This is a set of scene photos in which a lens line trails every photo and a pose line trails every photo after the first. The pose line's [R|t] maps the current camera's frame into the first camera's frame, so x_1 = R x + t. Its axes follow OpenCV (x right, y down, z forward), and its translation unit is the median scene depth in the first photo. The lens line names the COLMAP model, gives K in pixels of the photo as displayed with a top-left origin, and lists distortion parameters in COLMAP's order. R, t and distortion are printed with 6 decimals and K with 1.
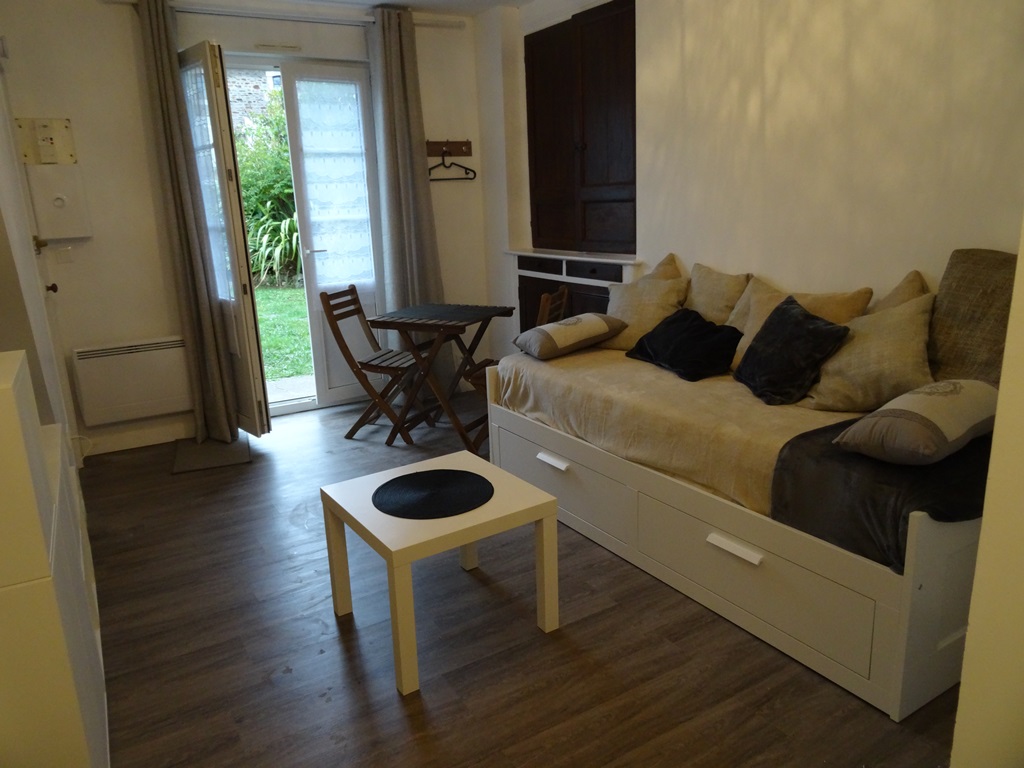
lens RADIAL K [[735.6, 0, 516.6], [0, 735.6, 384.0], [0, 0, 1]] dist [0.006704, 0.003965]
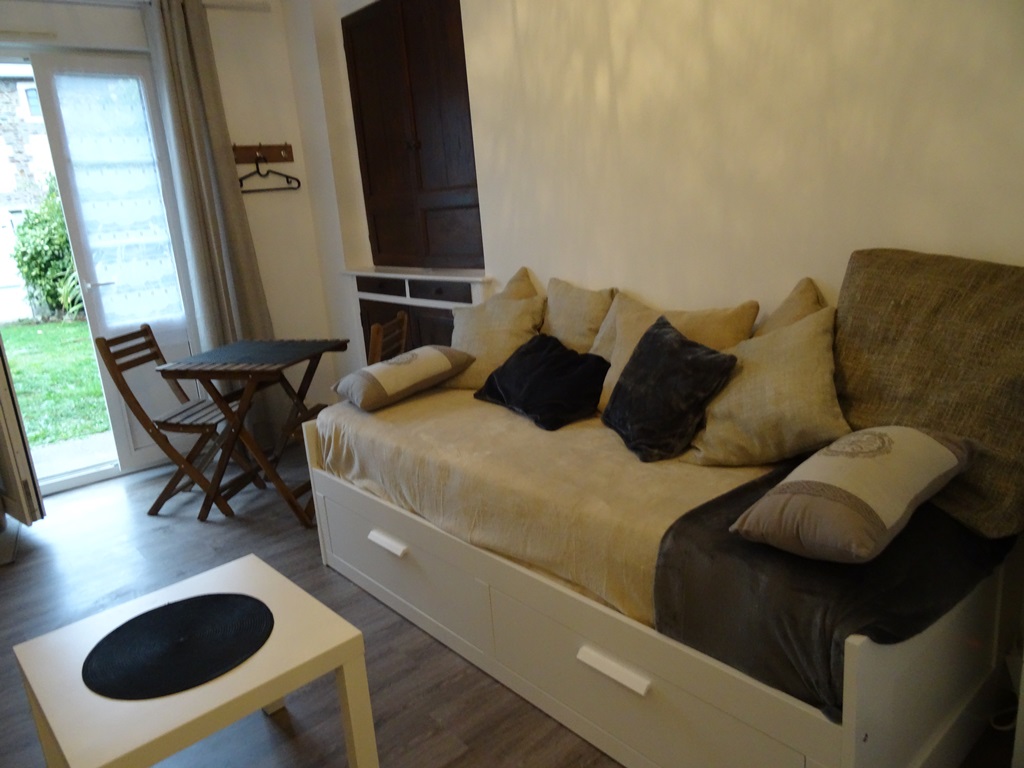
lens RADIAL K [[739.1, 0, 511.5], [0, 739.1, 382.9], [0, 0, 1]] dist [0.002273, 0.000647]
pose [[0.988087, -0.073735, 0.135085, 0.079284], [0.075544, 0.997108, -0.008305, -0.043728], [-0.134082, 0.018410, 0.990799, 0.187201]]
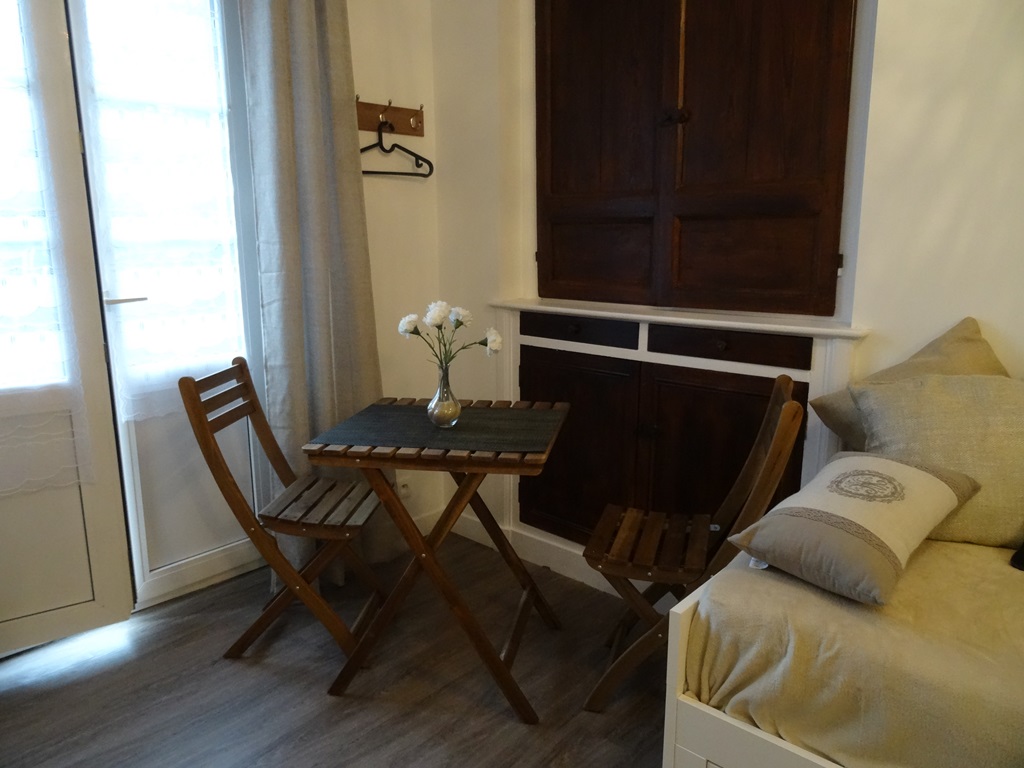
lens RADIAL K [[739.1, 0, 511.5], [0, 739.1, 382.9], [0, 0, 1]] dist [0.002273, 0.000647]
pose [[0.960509, -0.027047, 0.276930, -0.236953], [0.041246, 0.998109, -0.045578, -0.133940], [-0.275174, 0.055200, 0.959809, 0.656993]]
